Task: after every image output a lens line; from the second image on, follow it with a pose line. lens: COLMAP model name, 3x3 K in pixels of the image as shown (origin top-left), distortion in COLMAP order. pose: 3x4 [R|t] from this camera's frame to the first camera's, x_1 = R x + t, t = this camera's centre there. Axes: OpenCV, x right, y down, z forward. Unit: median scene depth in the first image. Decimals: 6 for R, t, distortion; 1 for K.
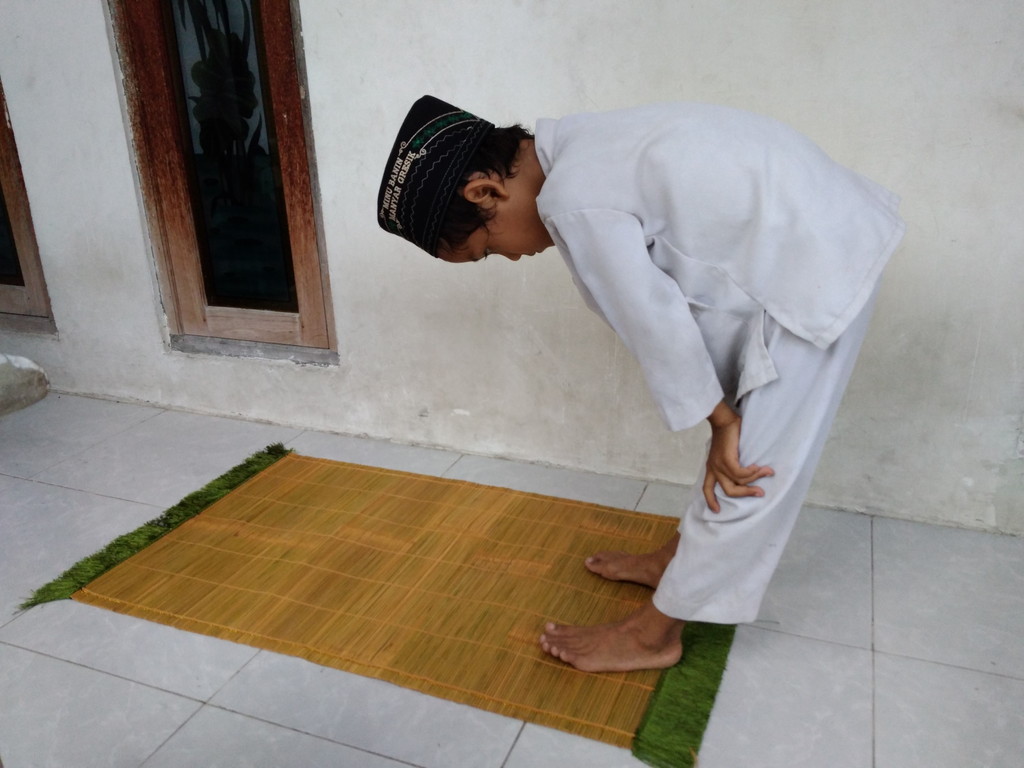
lens RADIAL K [[828.7, 0, 512.0], [0, 828.7, 384.0], [0, 0, 1]] dist [0.125598, -0.216139]
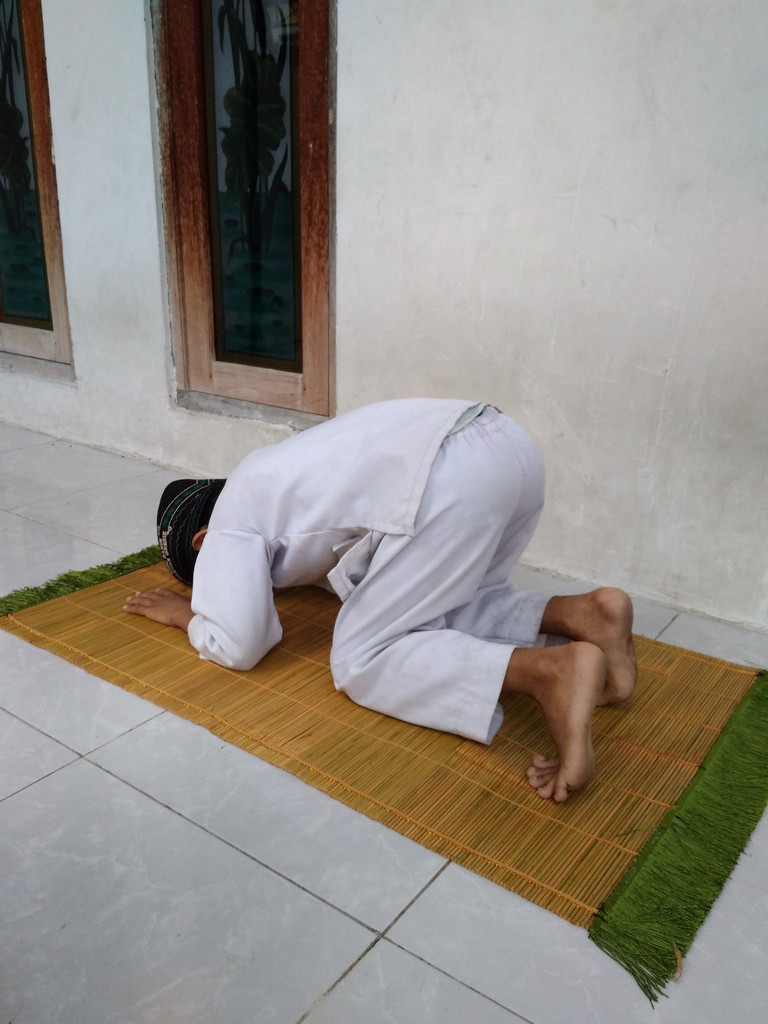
lens RADIAL K [[828.7, 0, 384.0], [0, 828.7, 512.0], [0, 0, 1]] dist [0.125598, -0.216139]
pose [[0.968237, 0.128030, -0.214769, 0.047873], [-0.133872, 0.990916, -0.012821, 0.068174], [0.211176, 0.041165, 0.976581, 0.148530]]
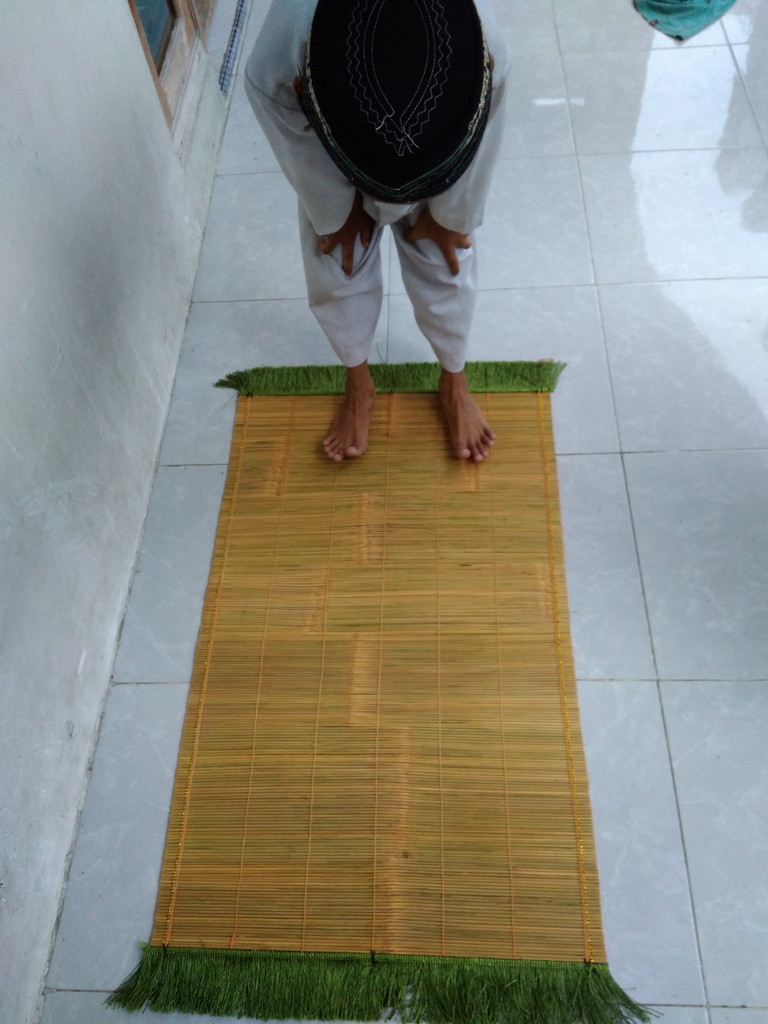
lens RADIAL K [[852.3, 0, 384.0], [0, 852.3, 512.0], [0, 0, 1]] dist [0.133559, -0.255311]
pose [[-0.341700, -0.755375, 0.559151, -0.443497], [0.407869, 0.416819, 0.812345, -0.482146], [-0.846690, 0.505639, 0.165667, 0.634511]]
